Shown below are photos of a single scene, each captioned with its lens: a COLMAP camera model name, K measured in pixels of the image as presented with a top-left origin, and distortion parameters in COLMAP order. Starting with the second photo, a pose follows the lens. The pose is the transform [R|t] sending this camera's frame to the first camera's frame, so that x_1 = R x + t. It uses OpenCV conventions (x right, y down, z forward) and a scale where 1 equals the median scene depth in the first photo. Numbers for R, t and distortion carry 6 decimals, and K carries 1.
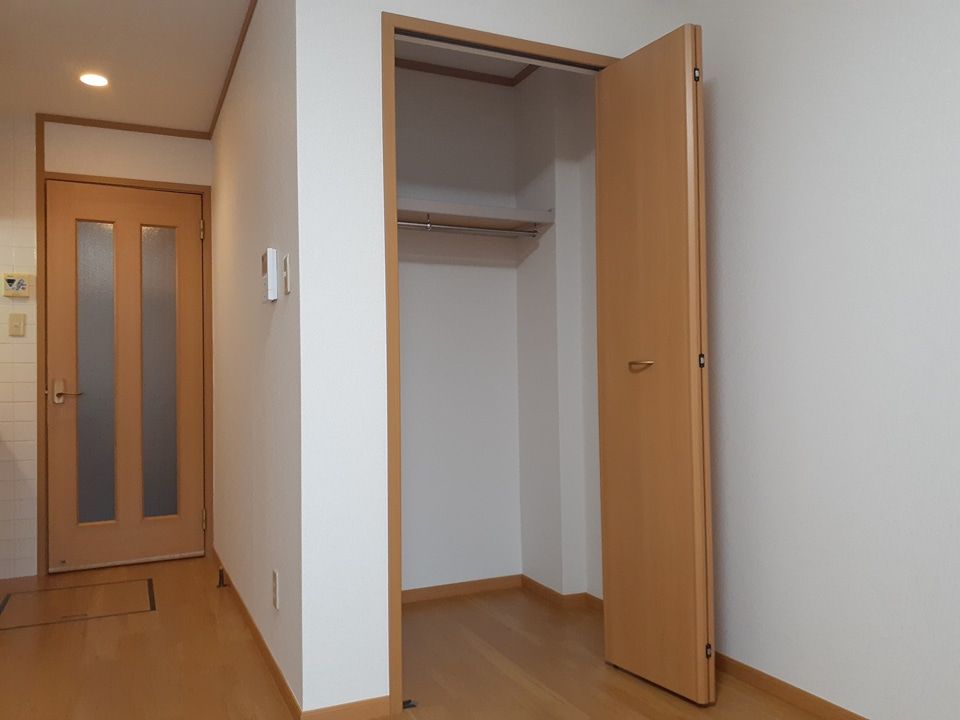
lens RADIAL K [[757.3, 0, 480.0], [0, 757.3, 360.0], [0, 0, 1]] dist [0.007123, 0.005724]
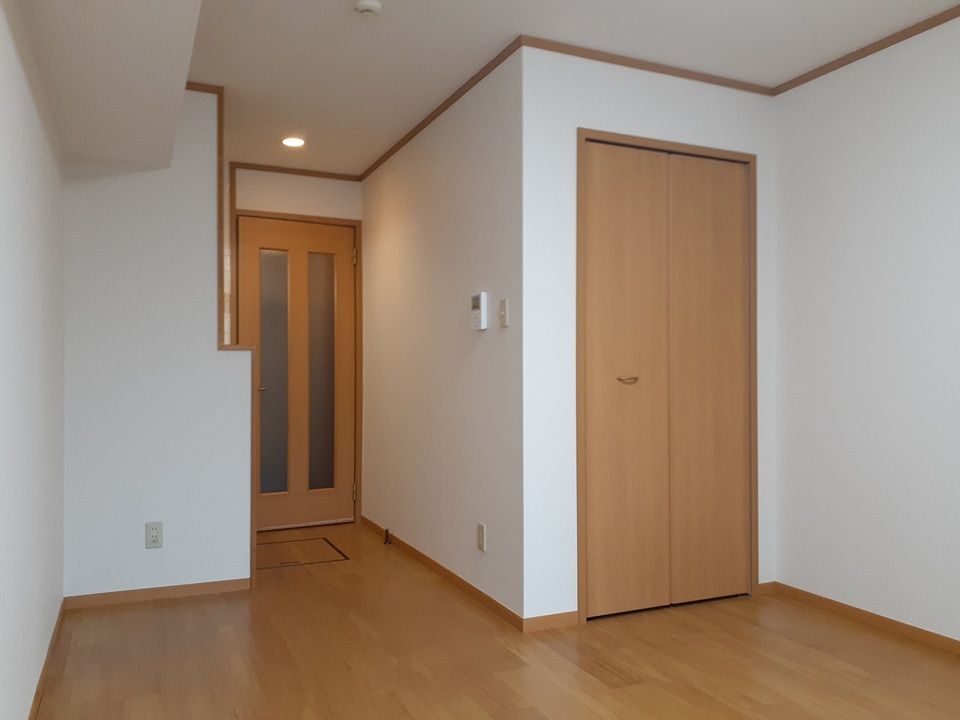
lens RADIAL K [[745.1, 0, 480.0], [0, 745.1, 360.0], [0, 0, 1]] dist [0.072346, 0.000481]
pose [[0.999885, 0.014822, -0.003053, -0.169755], [-0.014780, 0.999802, 0.013310, -0.025089], [0.003250, -0.013263, 0.999907, -0.225959]]
